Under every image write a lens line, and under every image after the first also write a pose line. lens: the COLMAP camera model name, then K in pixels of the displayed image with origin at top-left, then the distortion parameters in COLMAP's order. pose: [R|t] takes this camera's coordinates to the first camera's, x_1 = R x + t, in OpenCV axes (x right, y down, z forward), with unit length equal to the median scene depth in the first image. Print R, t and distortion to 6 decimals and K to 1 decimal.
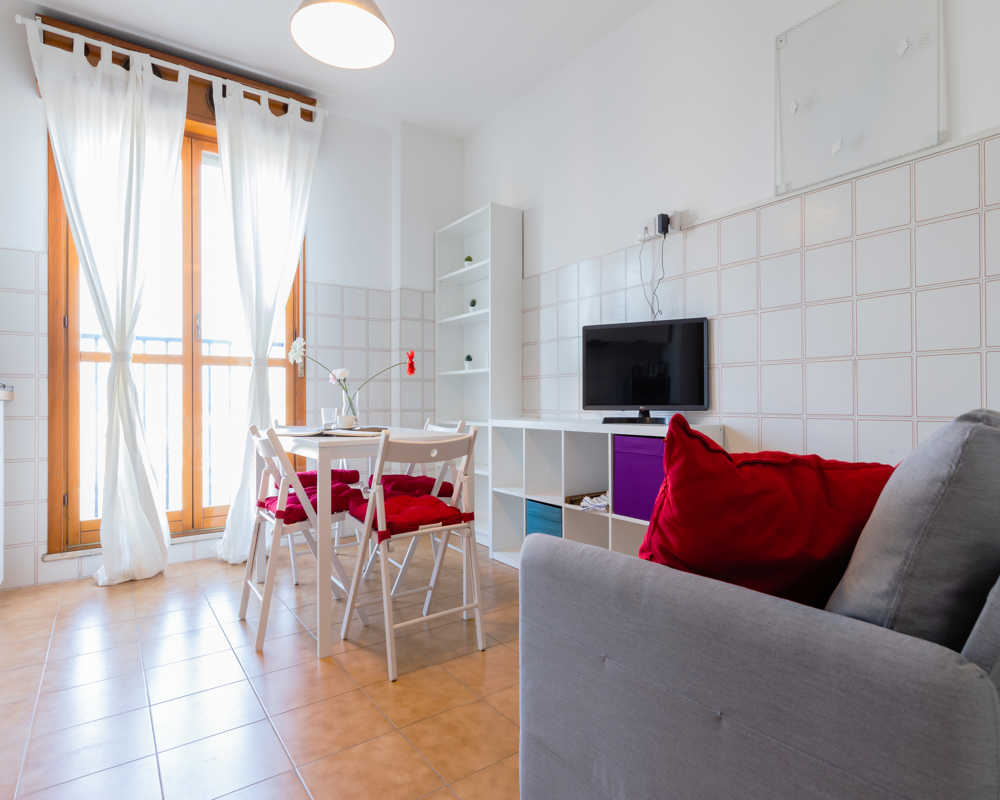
lens RADIAL K [[557.2, 0, 500.0], [0, 557.2, 400.0], [0, 0, 1]] dist [0.000685, -0.000385]
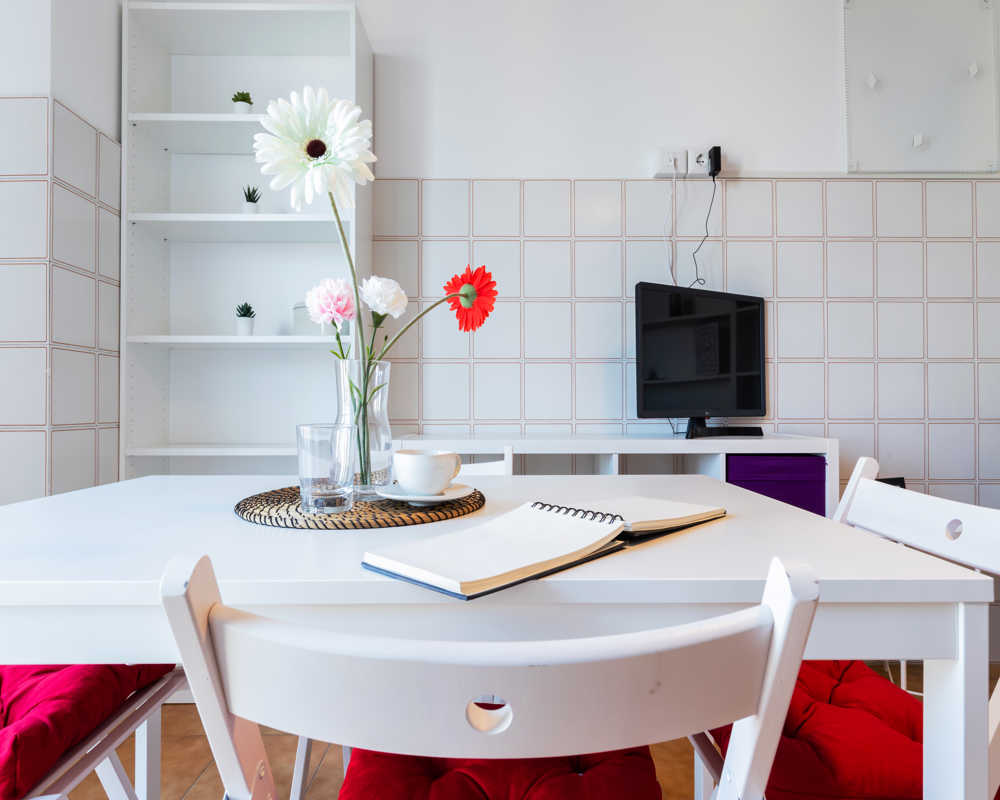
lens RADIAL K [[603.3, 0, 500.0], [0, 603.3, 400.0], [0, 0, 1]] dist [-0.002499, 0.000390]
pose [[0.559045, 0.008924, 0.829089, -0.560259], [-0.002645, 0.999956, -0.008980, 0.004559], [-0.829133, 0.002828, 0.559044, 0.862503]]
